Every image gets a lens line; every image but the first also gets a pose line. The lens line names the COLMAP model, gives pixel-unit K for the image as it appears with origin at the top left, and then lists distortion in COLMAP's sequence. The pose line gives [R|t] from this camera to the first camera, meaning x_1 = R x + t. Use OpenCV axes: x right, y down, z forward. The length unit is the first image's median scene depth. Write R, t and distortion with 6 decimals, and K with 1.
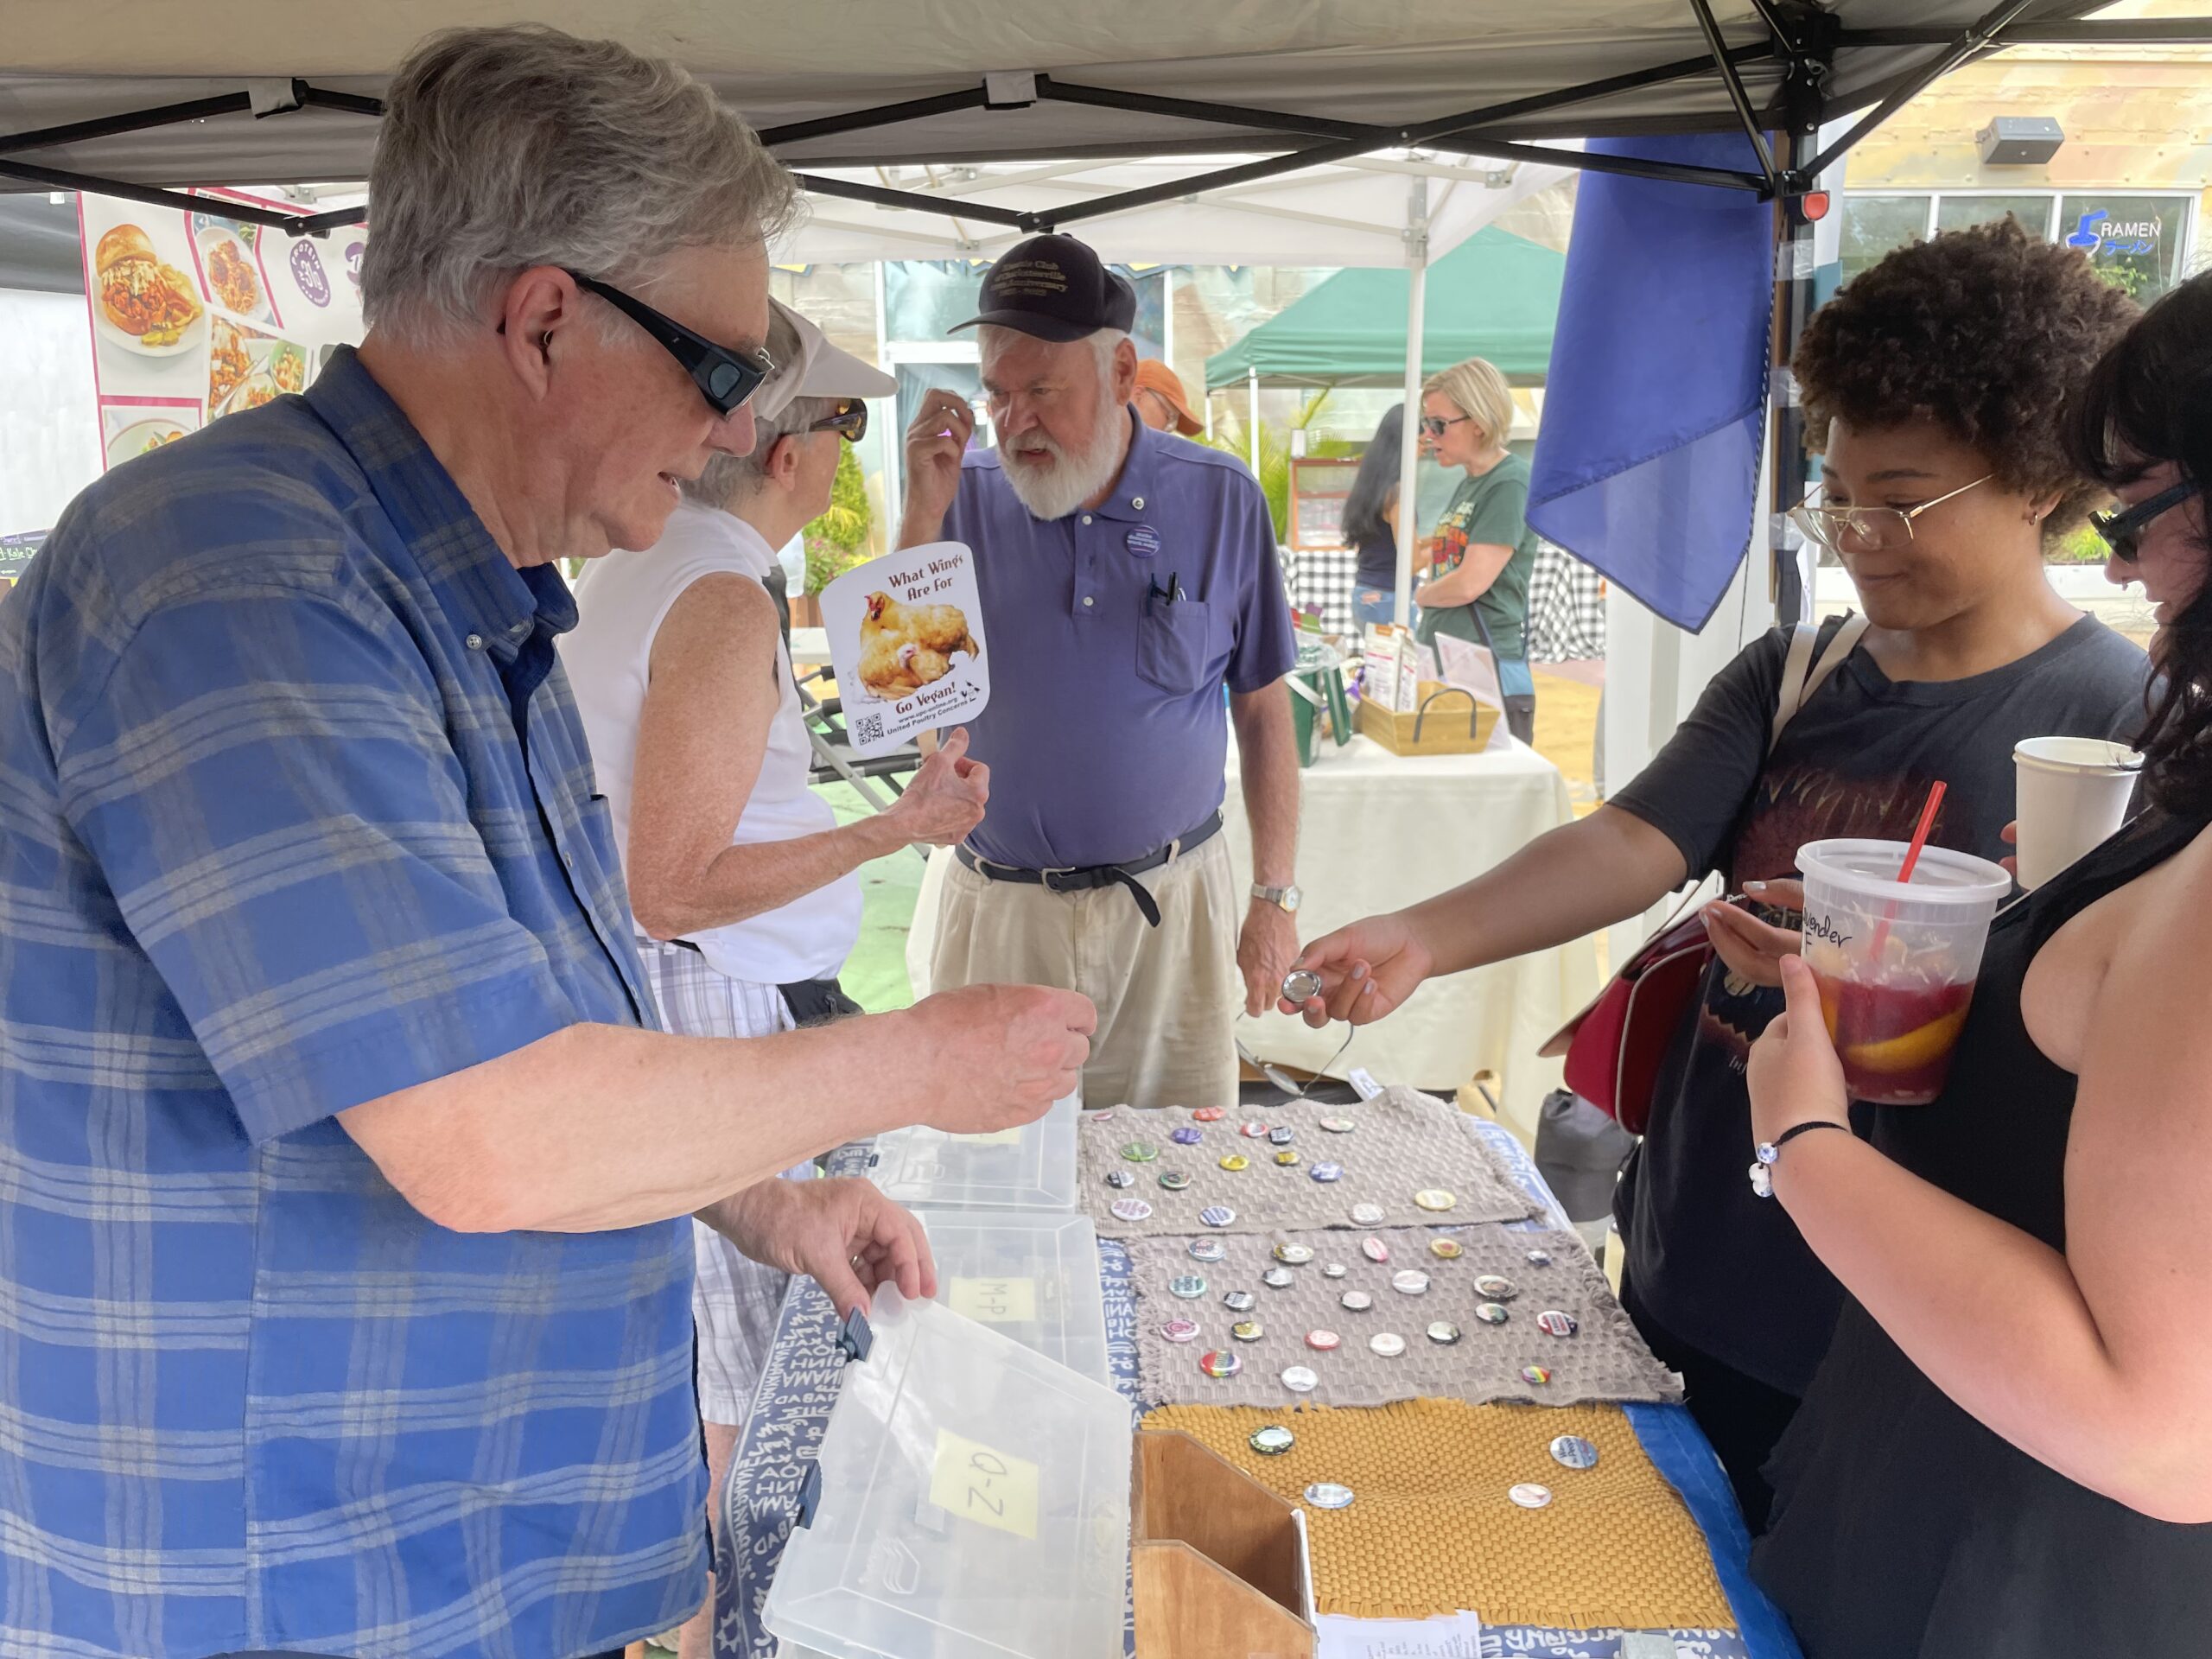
lens RADIAL K [[1682.8, 0, 1131.6], [0, 1682.8, 839.2], [0, 0, 1]] dist [0.072894, -0.100684]
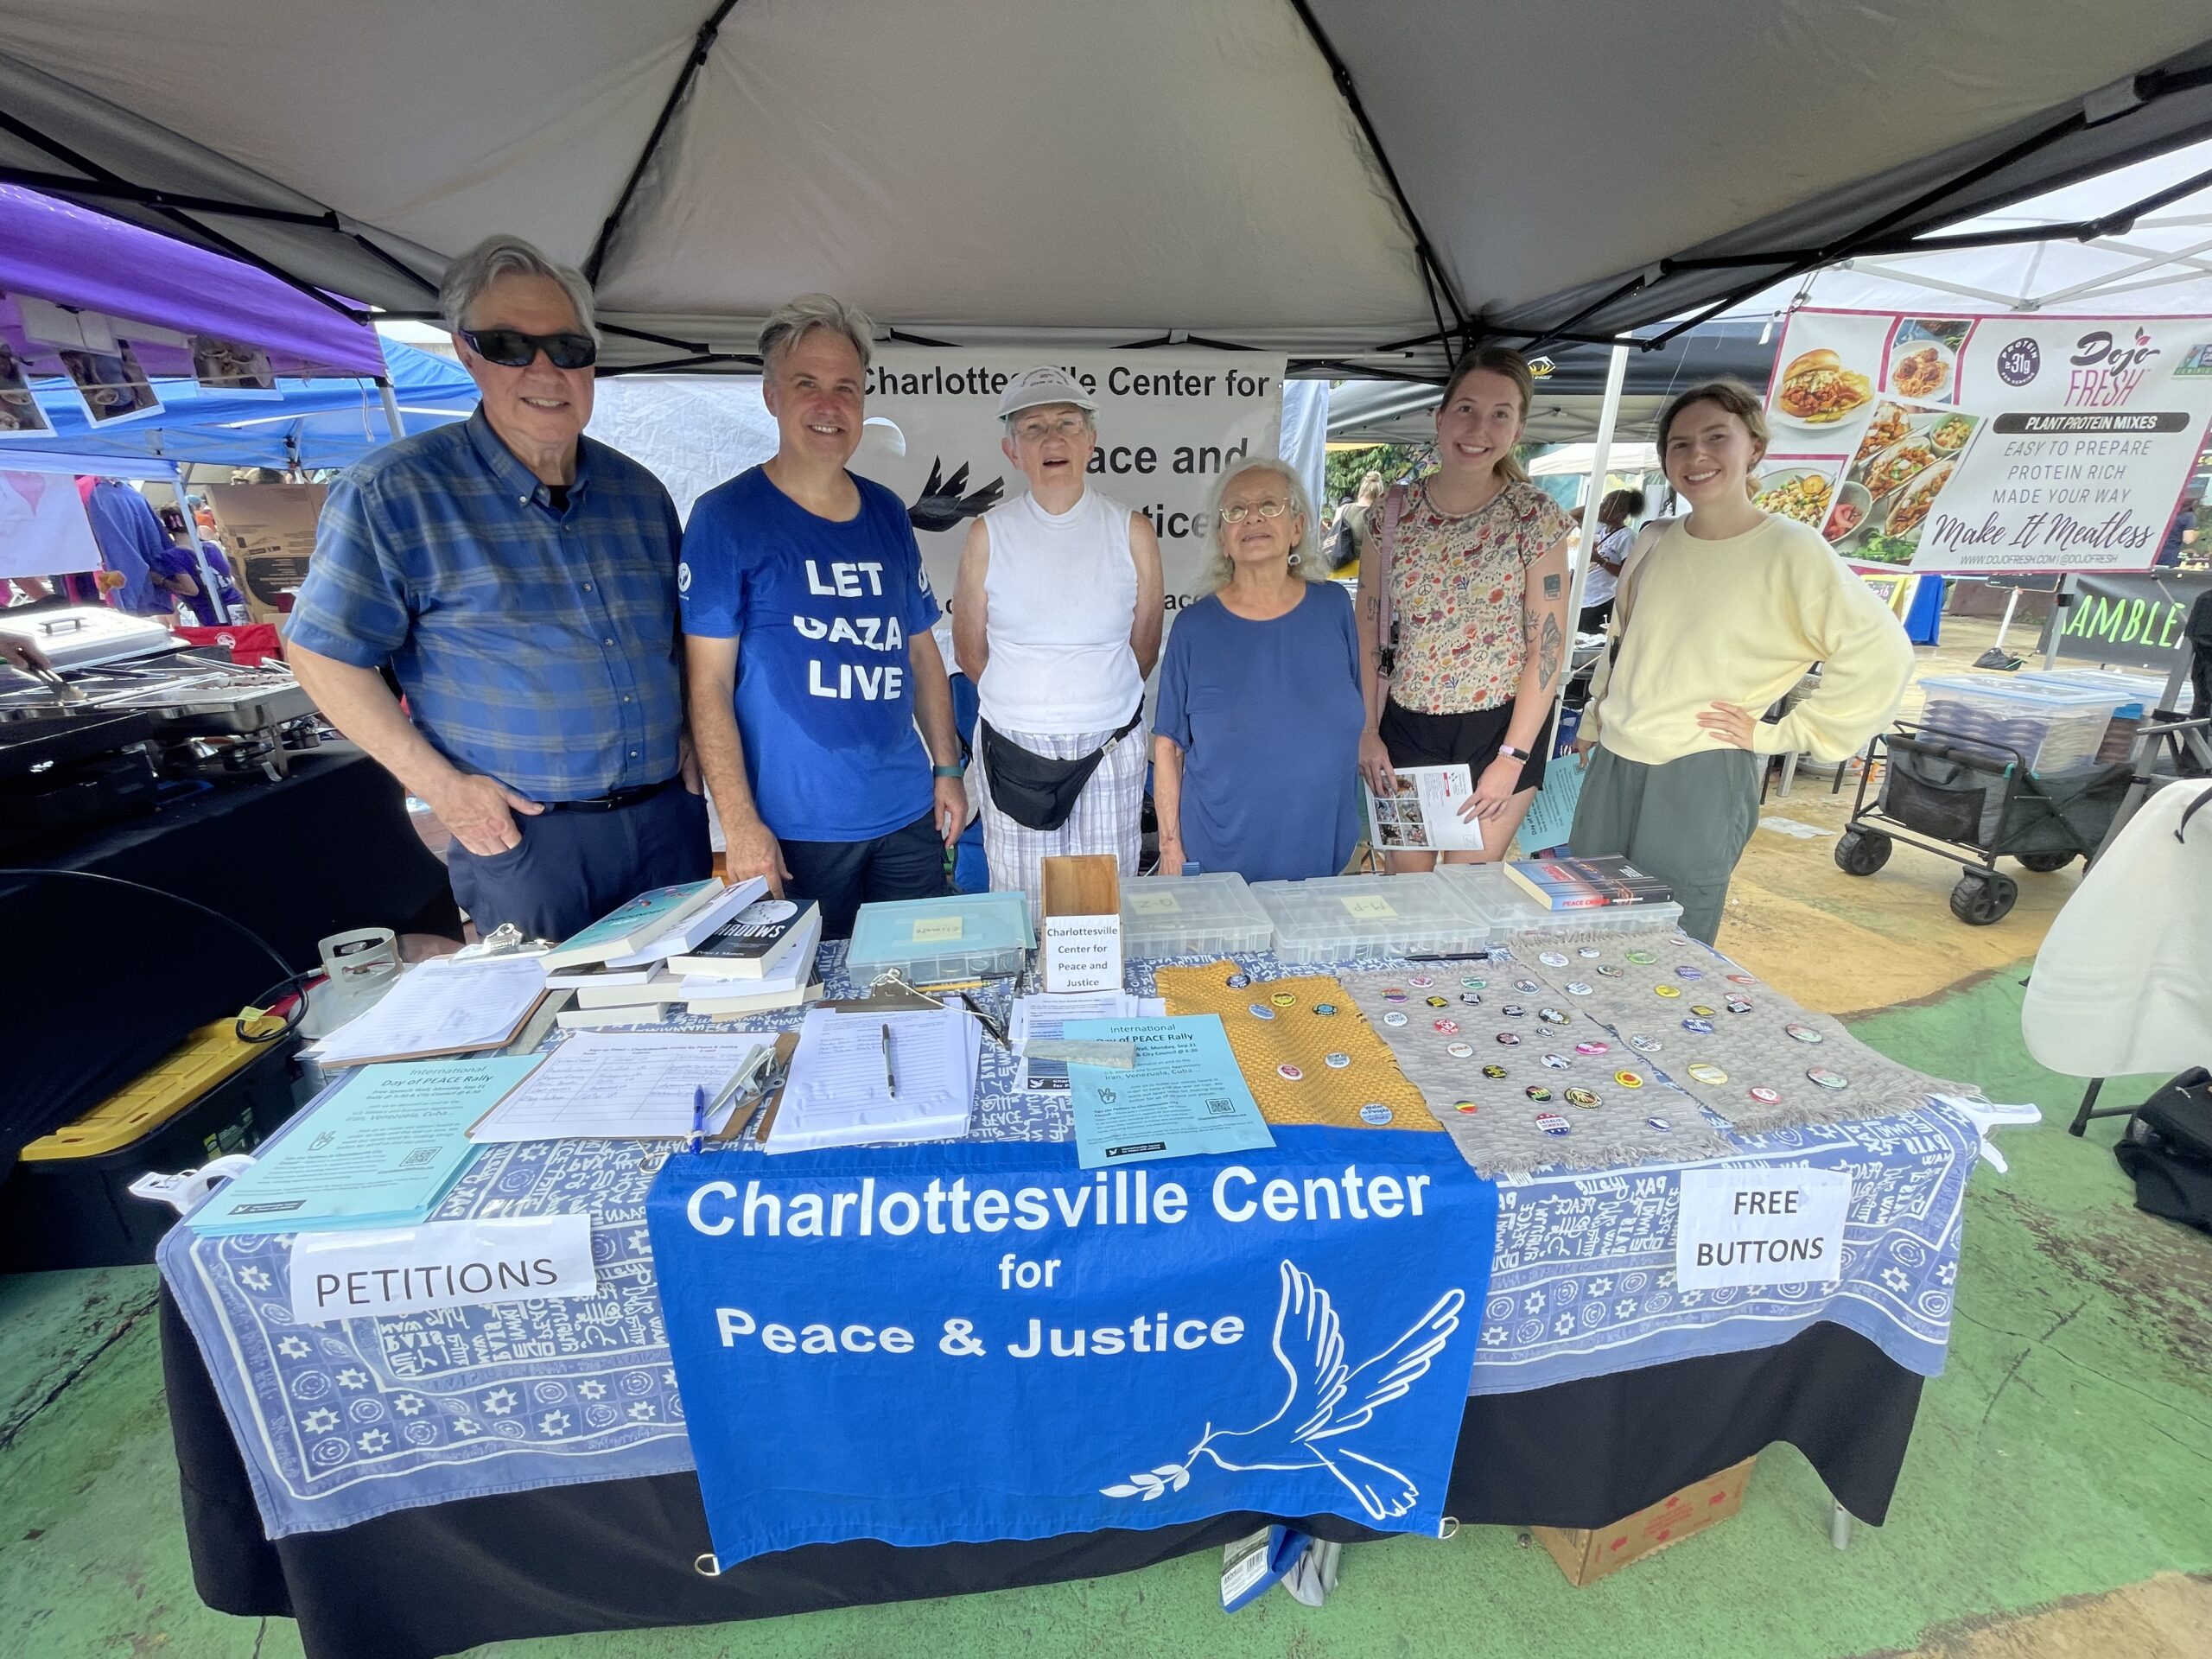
lens RADIAL K [[900.9, 0, 1100.7], [0, 900.9, 831.7], [0, 0, 1]] dist [-0.003394, 0.000422]
pose [[0.107235, 0.339517, -0.934467, 0.337241], [-0.230333, 0.922800, 0.308846, -0.022857], [0.967185, 0.182120, 0.177159, 0.216010]]
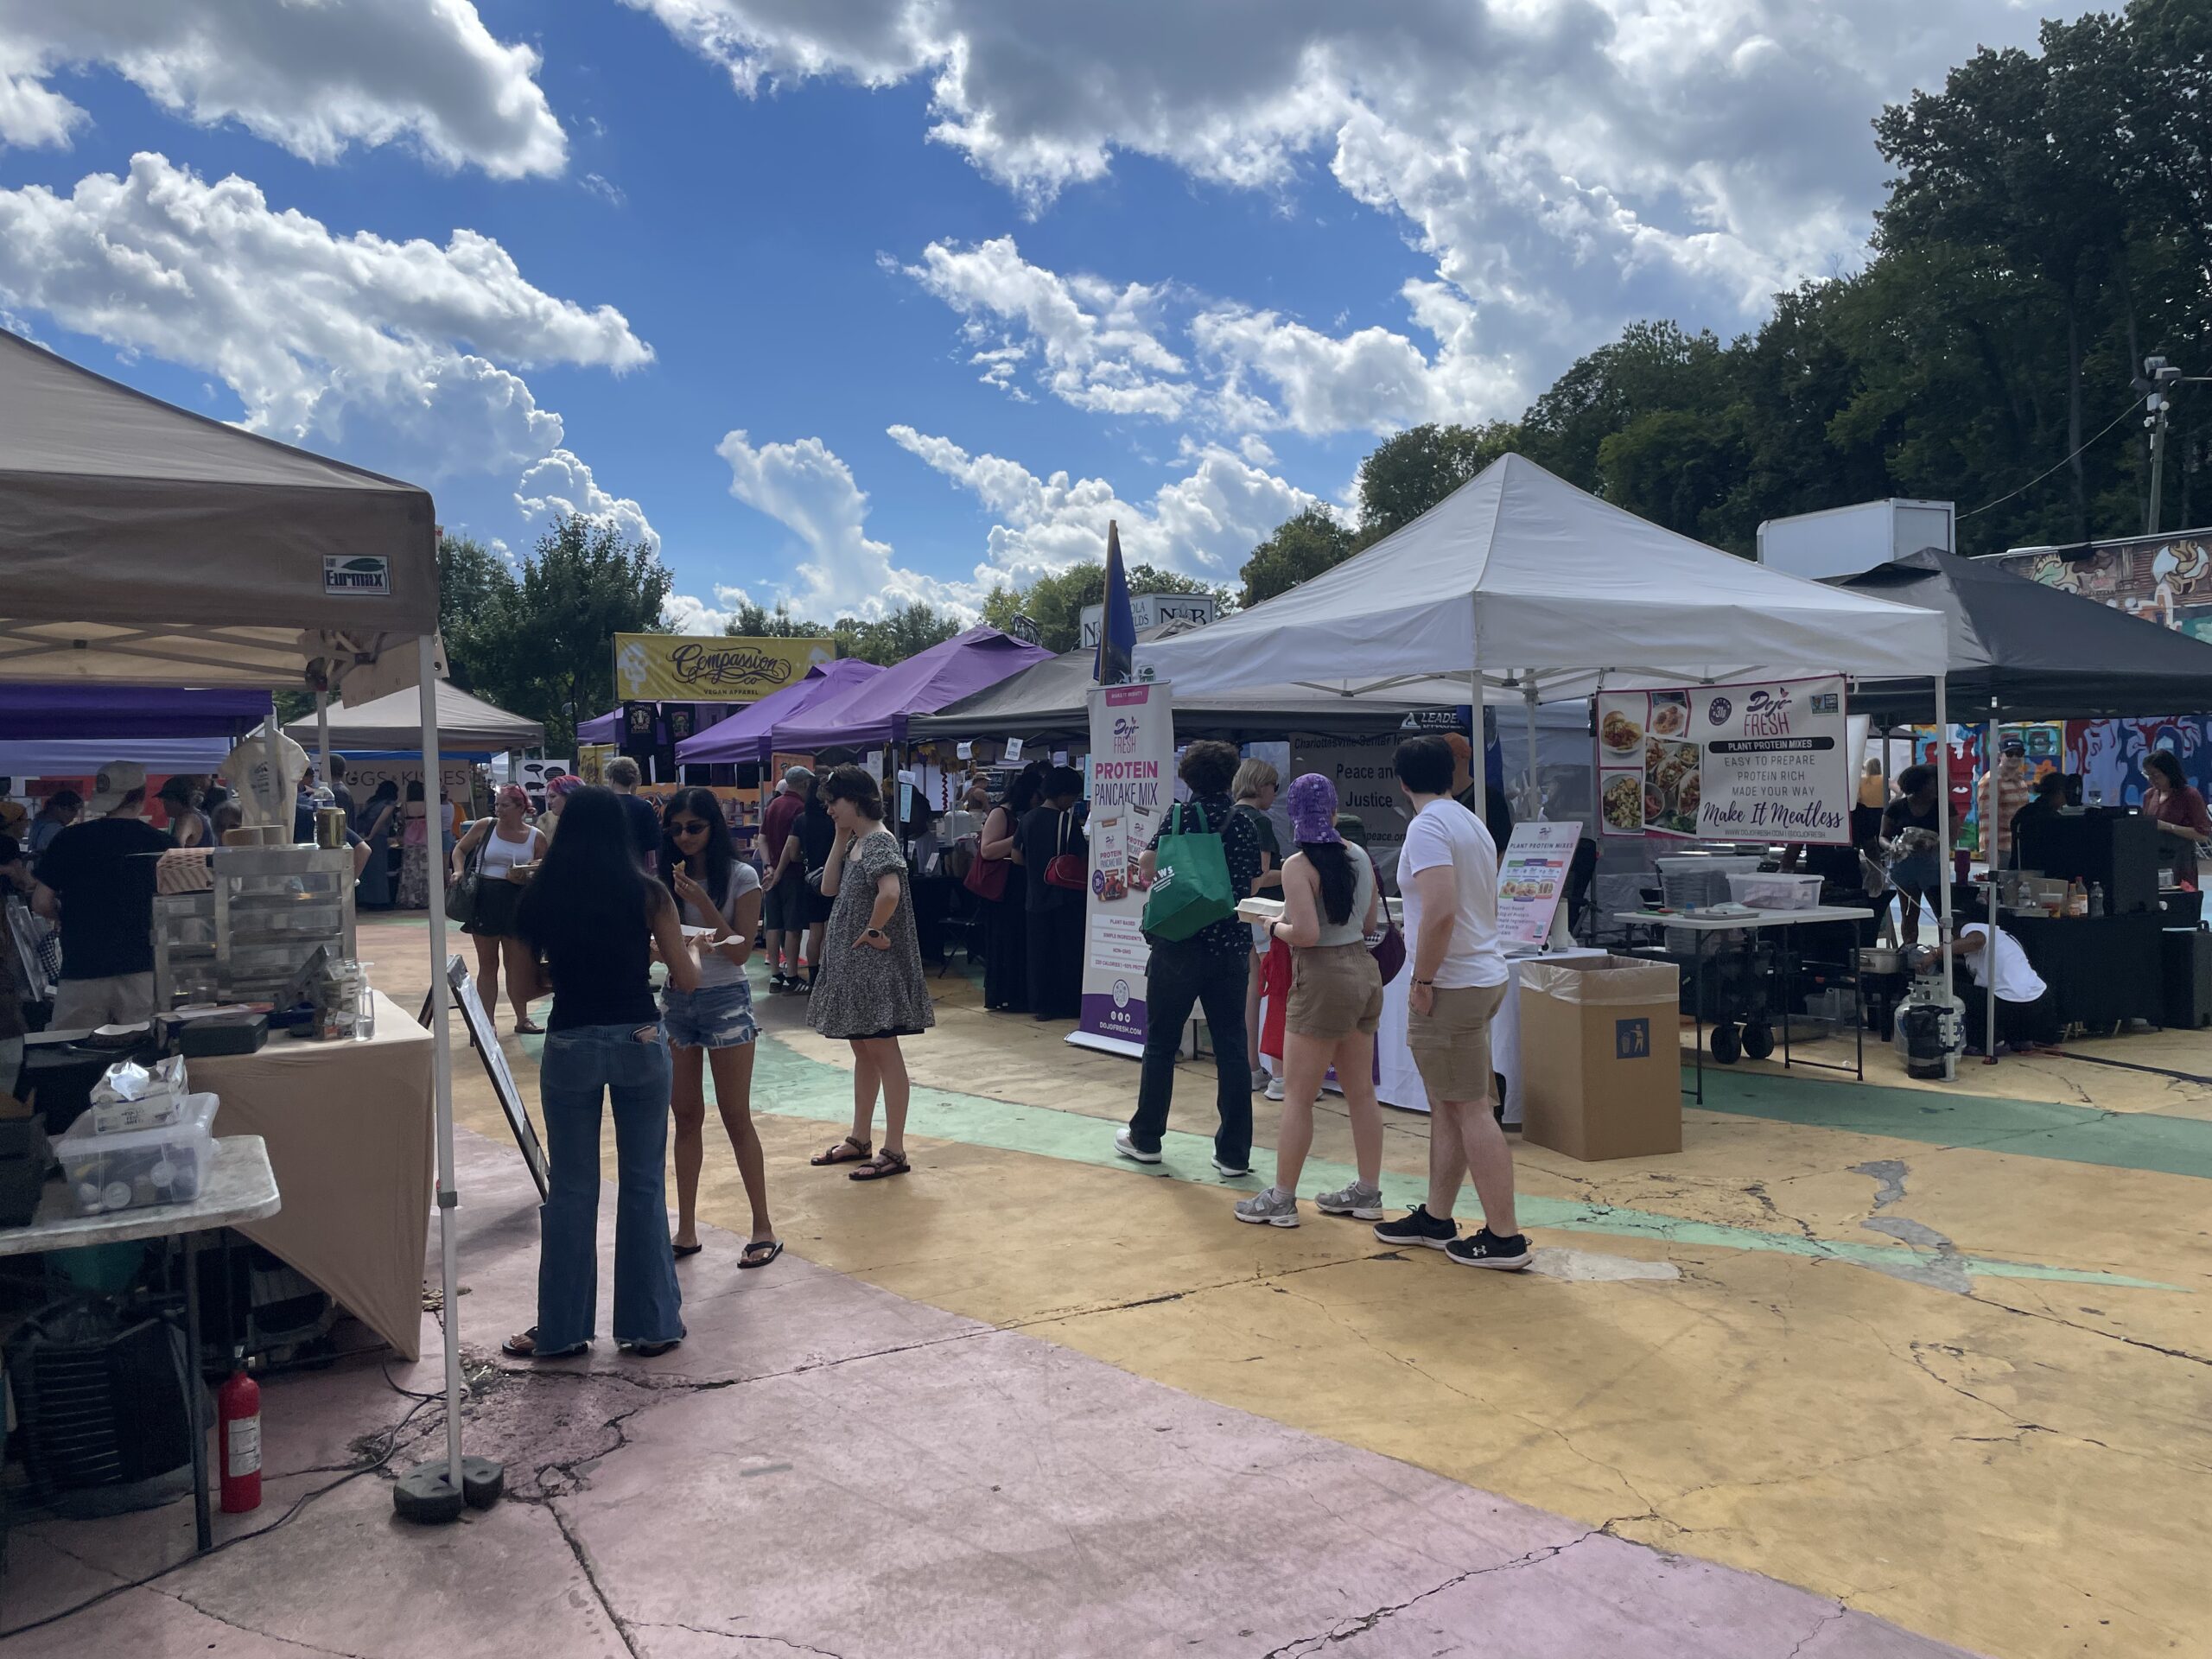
lens RADIAL K [[1682.8, 0, 1117.7], [0, 1682.8, 828.5], [0, 0, 1]] dist [0.072894, -0.100684]
pose [[-0.876310, 0.037522, -0.480285, 1.573203], [-0.092616, 0.965243, 0.244393, -0.786758], [0.472762, 0.258646, -0.842376, 3.062632]]
